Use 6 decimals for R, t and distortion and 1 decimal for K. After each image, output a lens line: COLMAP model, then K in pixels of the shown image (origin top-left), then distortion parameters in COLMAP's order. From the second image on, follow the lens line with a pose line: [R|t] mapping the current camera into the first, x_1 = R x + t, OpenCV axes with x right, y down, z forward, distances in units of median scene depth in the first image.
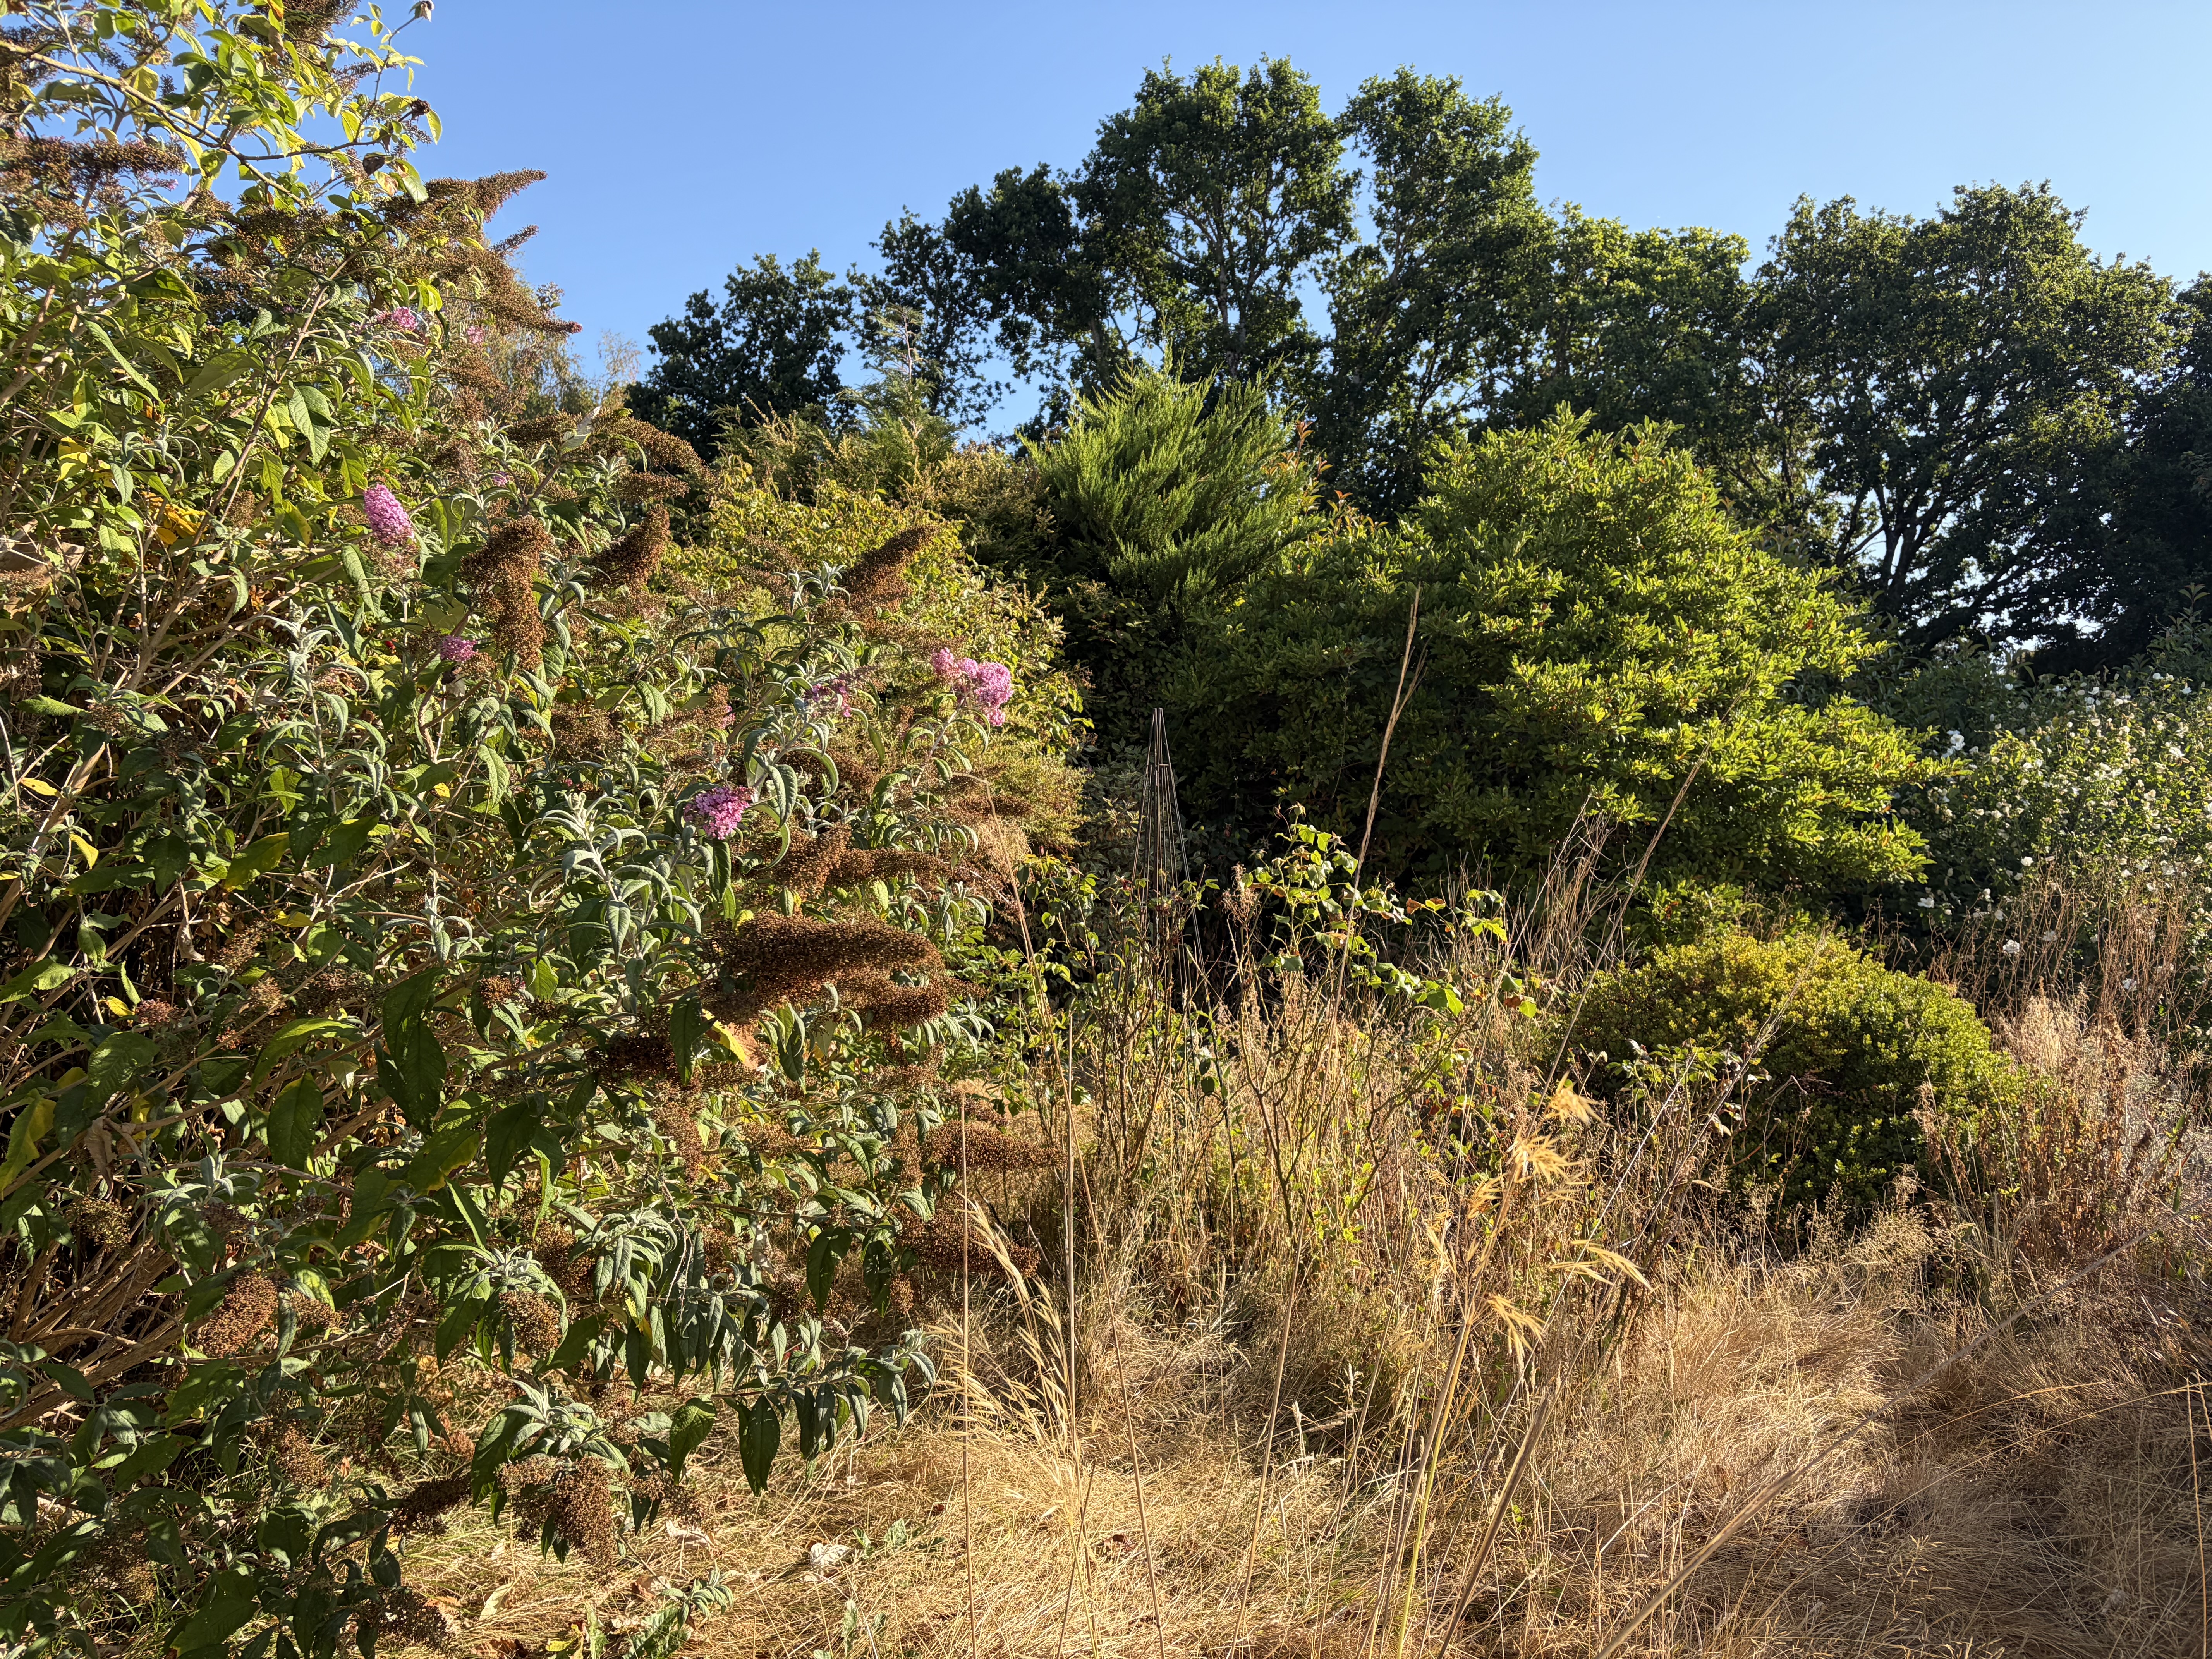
lens RADIAL K [[1662.1, 0, 1109.6], [0, 1662.1, 849.1], [0, 0, 1]] dist [0.049656, -0.048533]
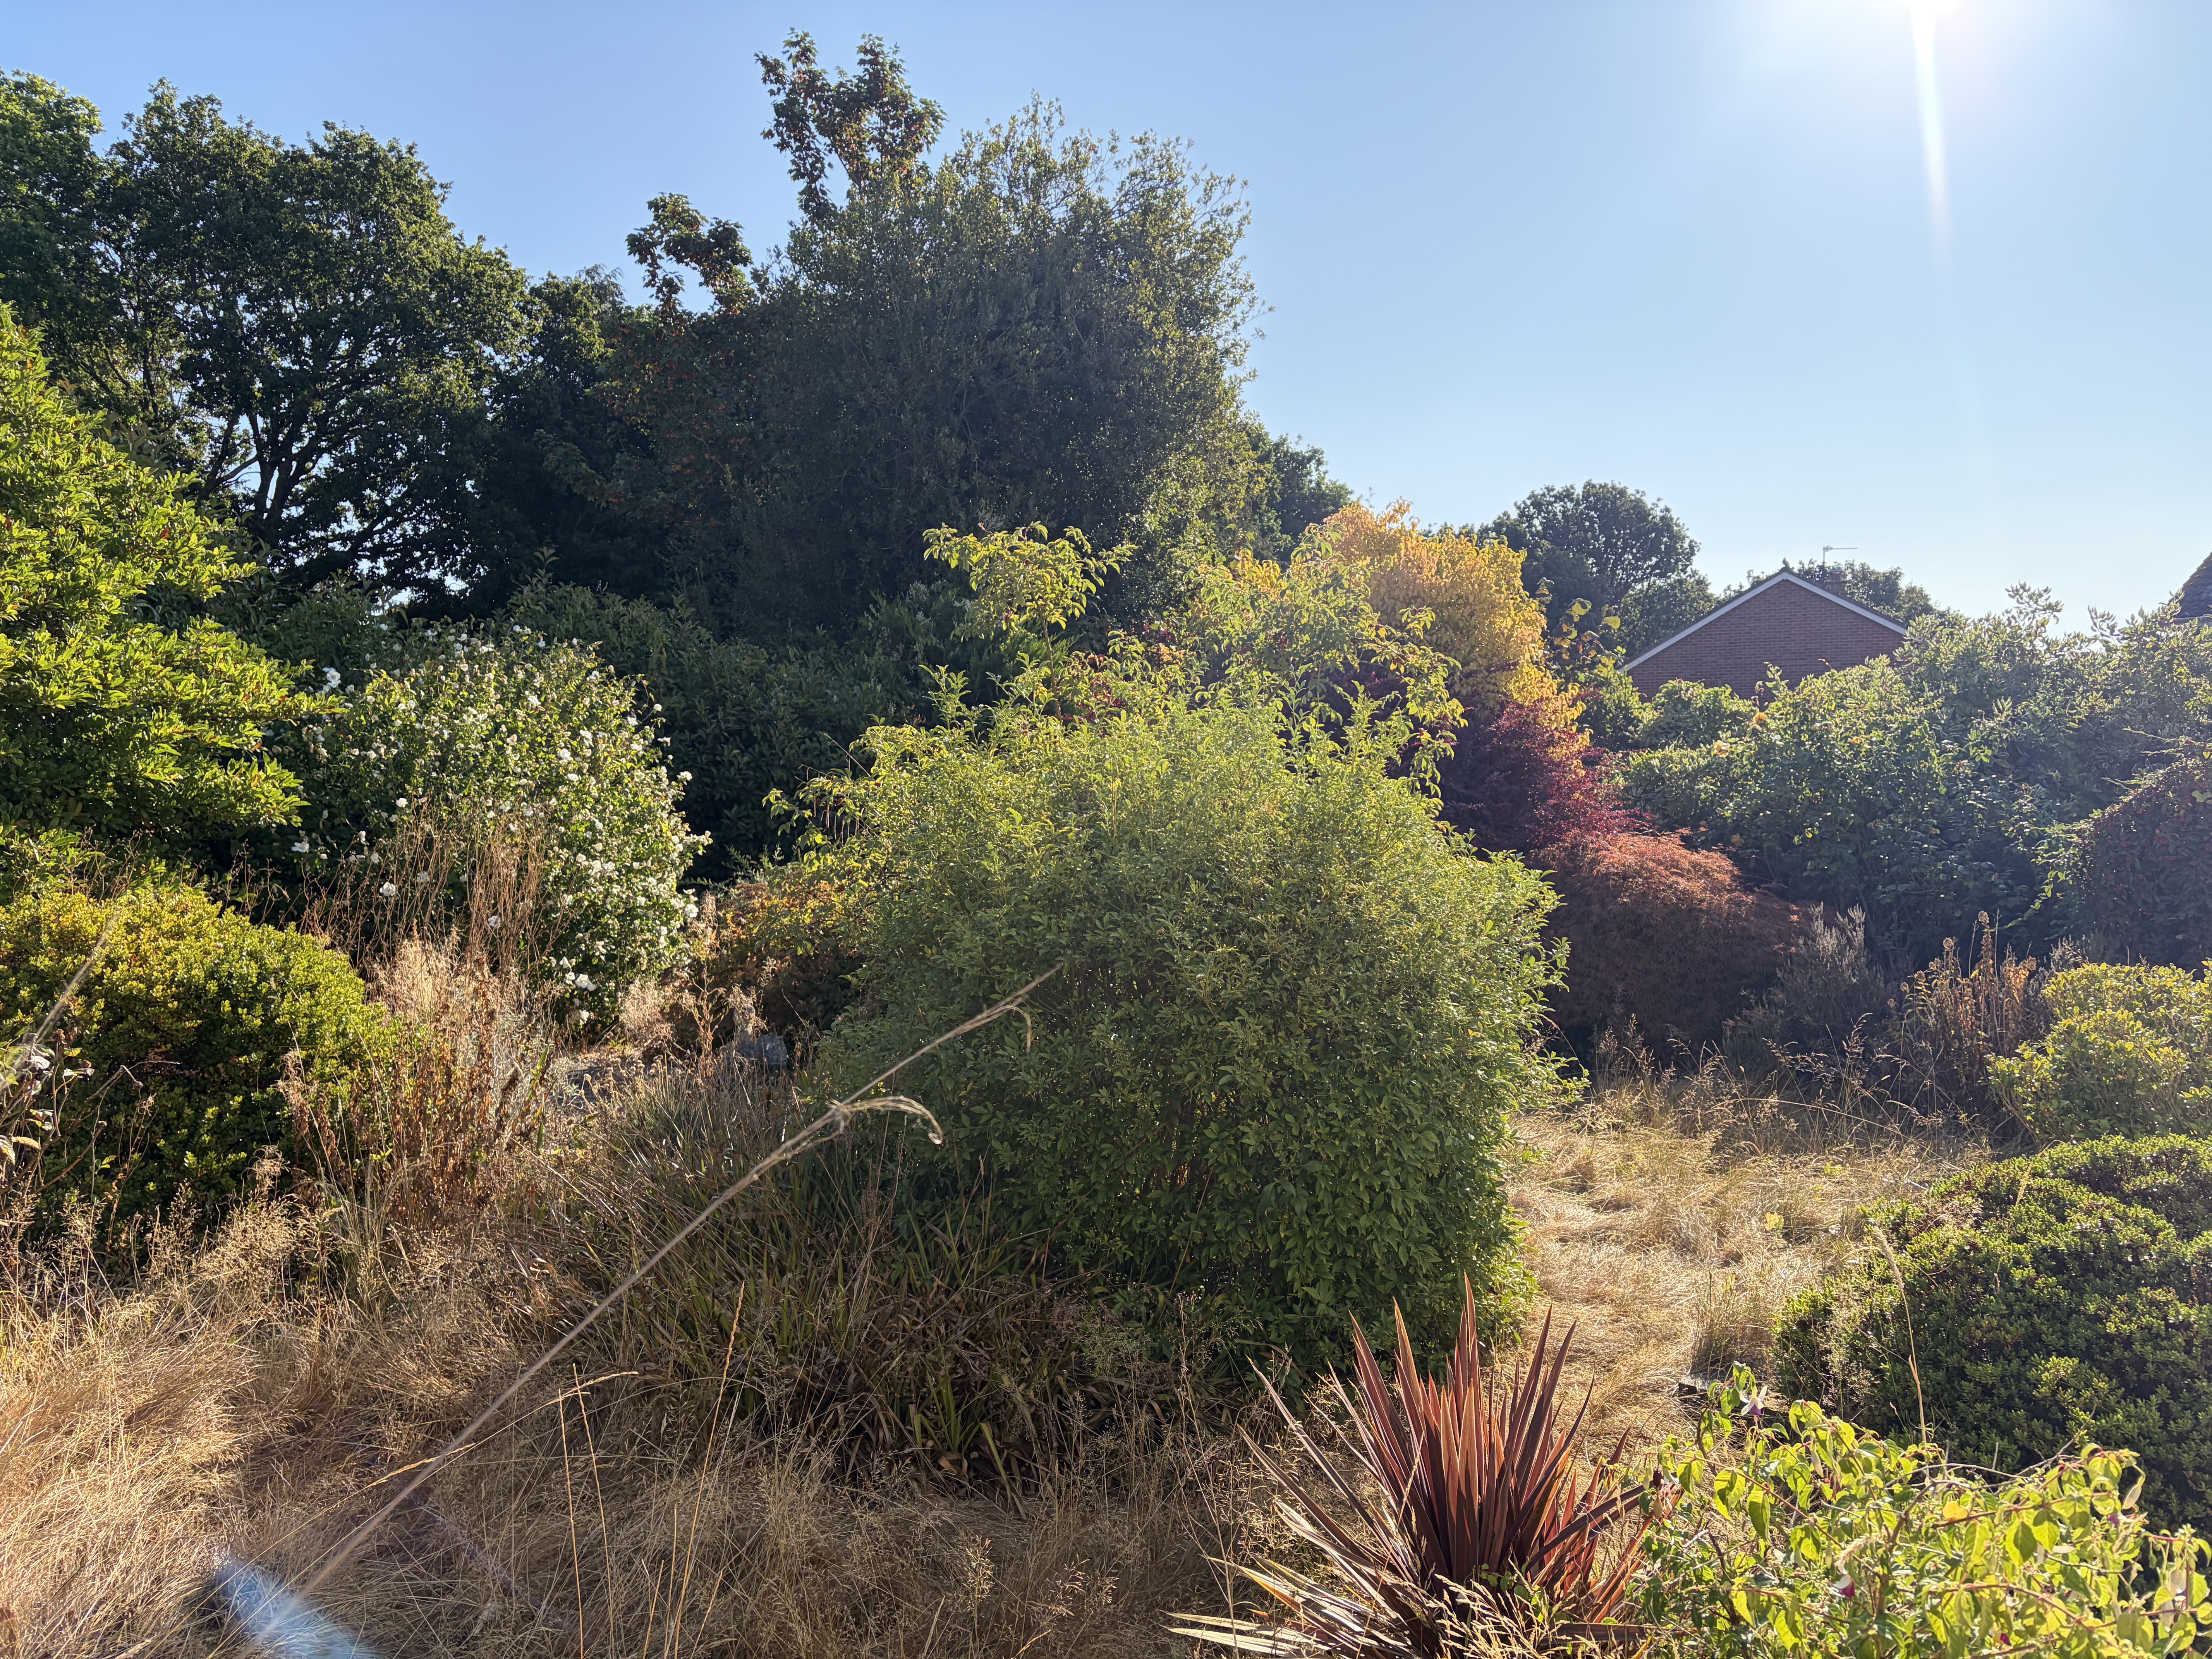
lens RADIAL K [[1662.1, 0, 1110.5], [0, 1662.1, 827.5], [0, 0, 1]] dist [0.049656, -0.048533]
pose [[0.621775, -0.011563, 0.783111, 0.031849], [-0.004533, 0.999821, 0.018362, 0.001604], [-0.783183, -0.014967, 0.621611, 0.056593]]
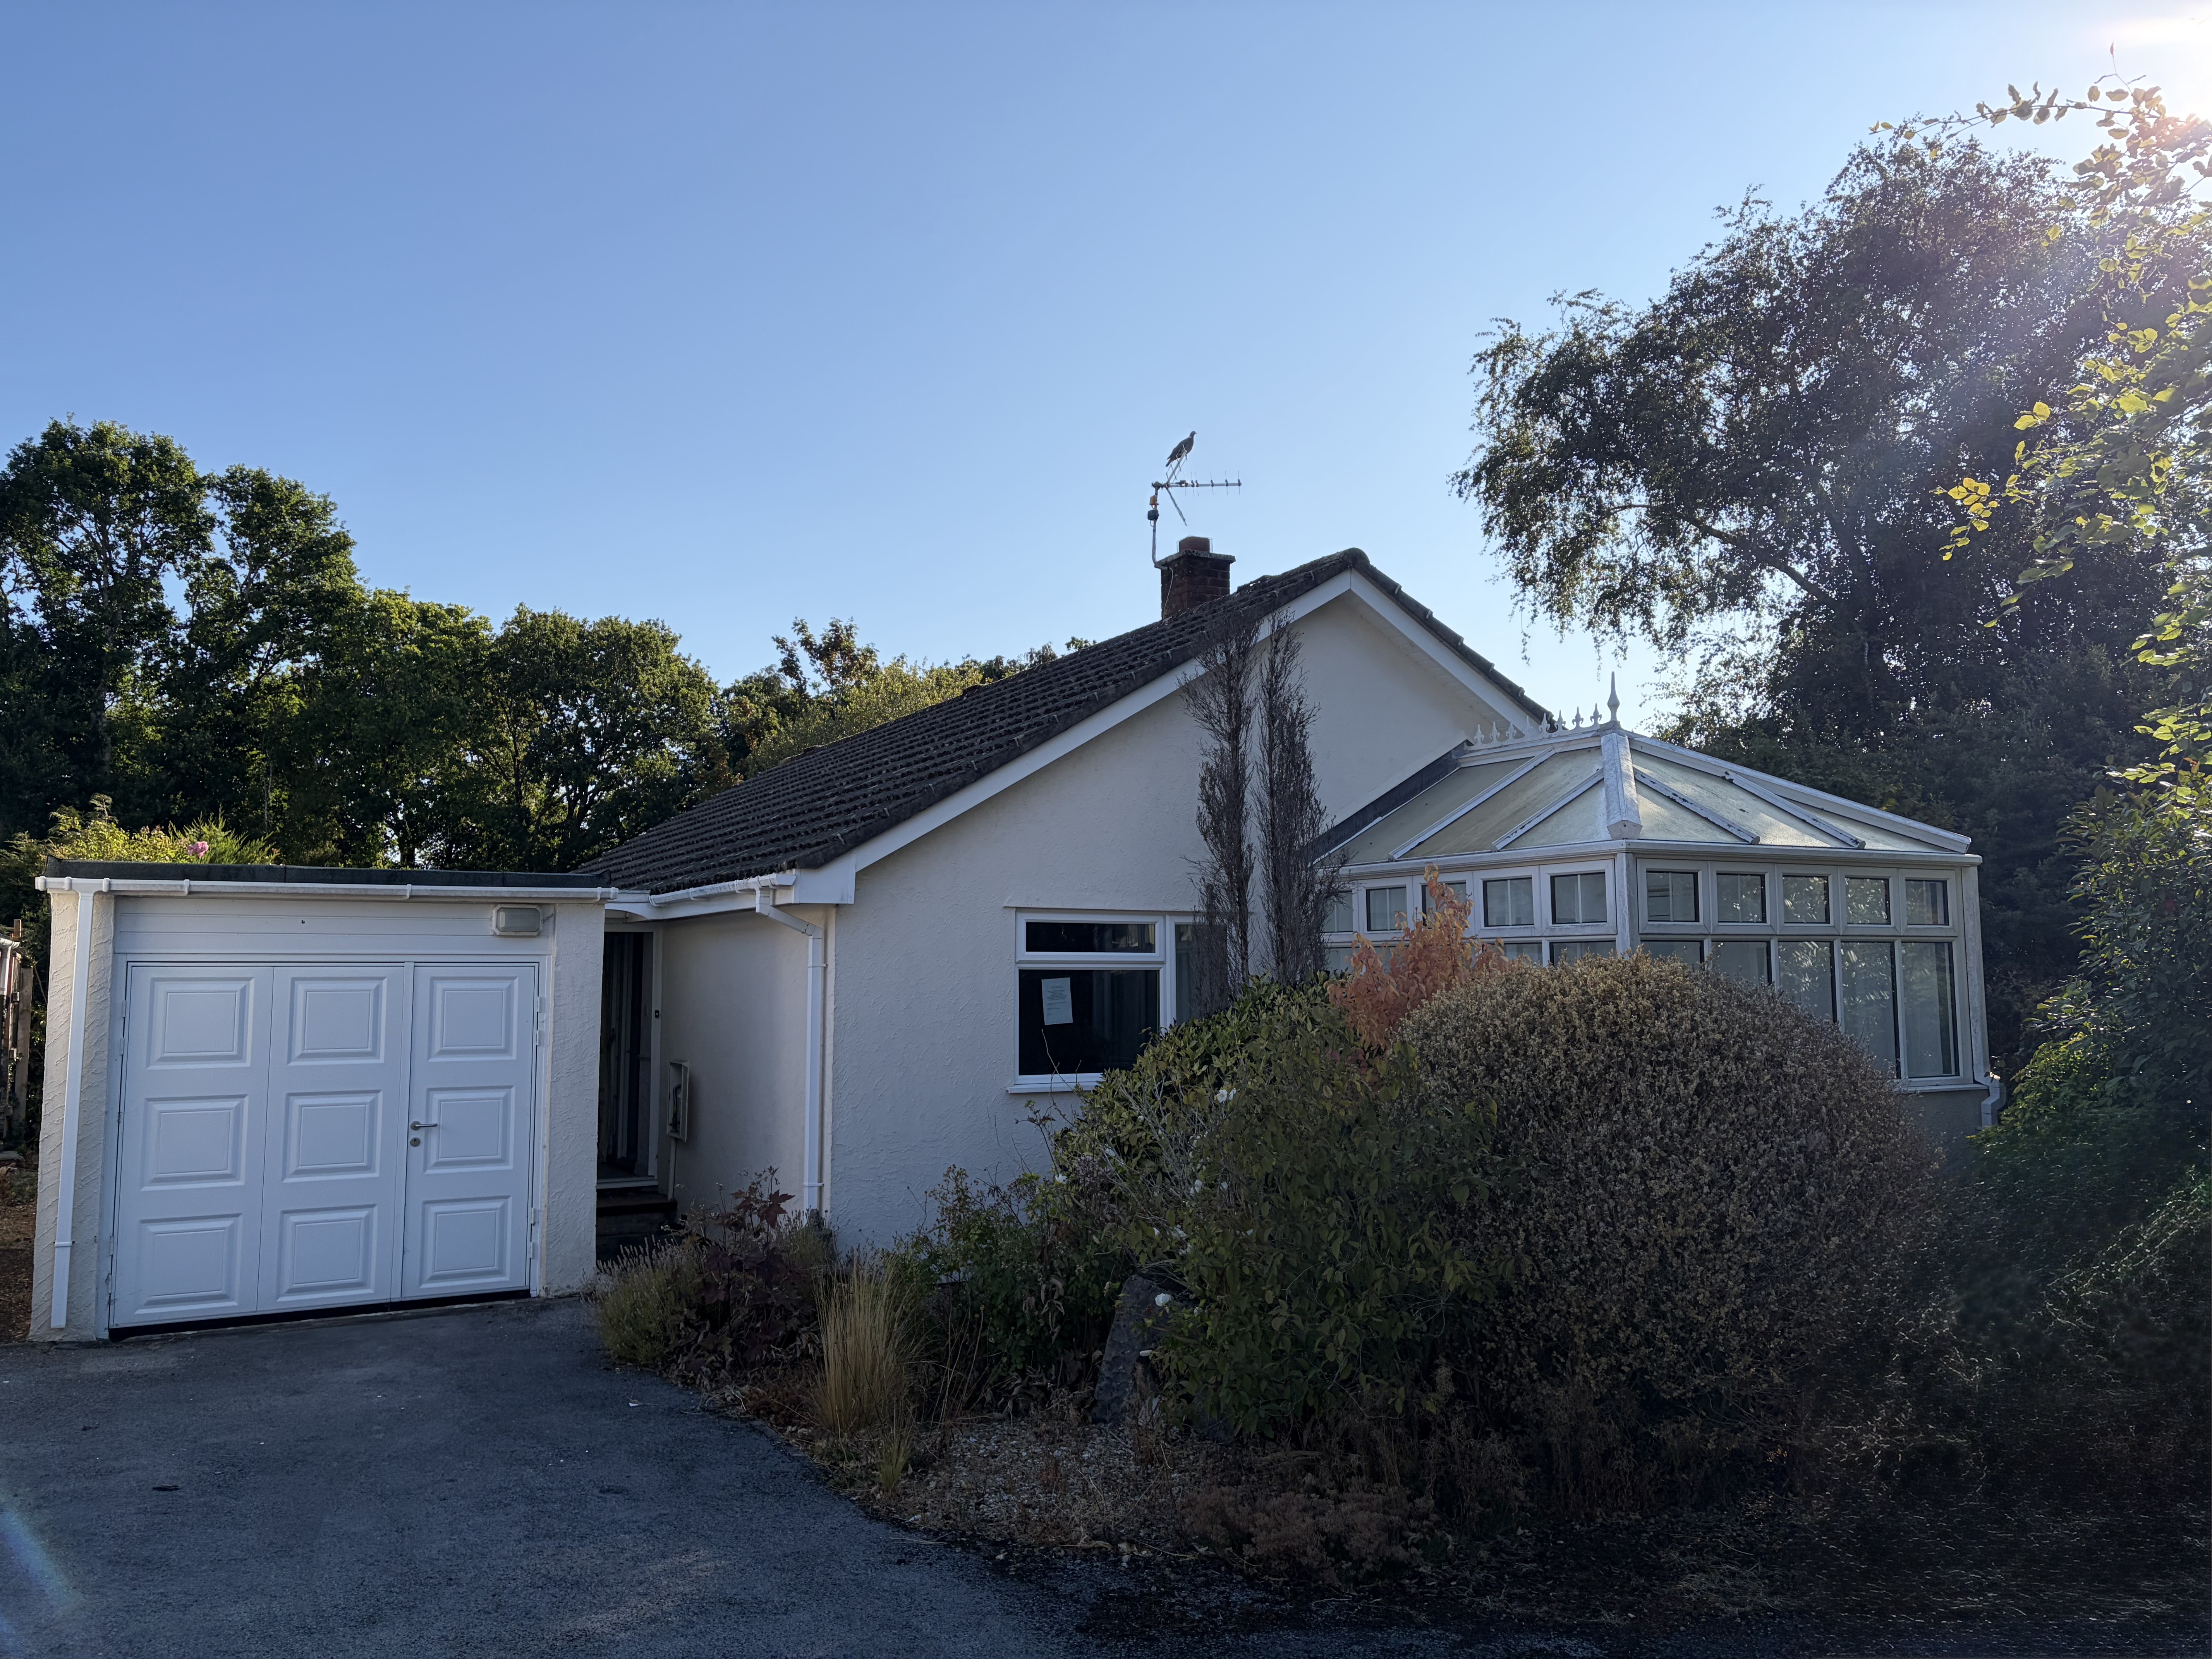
lens RADIAL K [[1662.1, 0, 1106.0], [0, 1662.1, 829.4], [0, 0, 1]] dist [0.049656, -0.048533]
pose [[0.759700, 0.062737, 0.647240, -0.700774], [-0.000817, 0.995426, -0.095527, -0.012632], [-0.650273, 0.072043, 0.756277, -2.067970]]
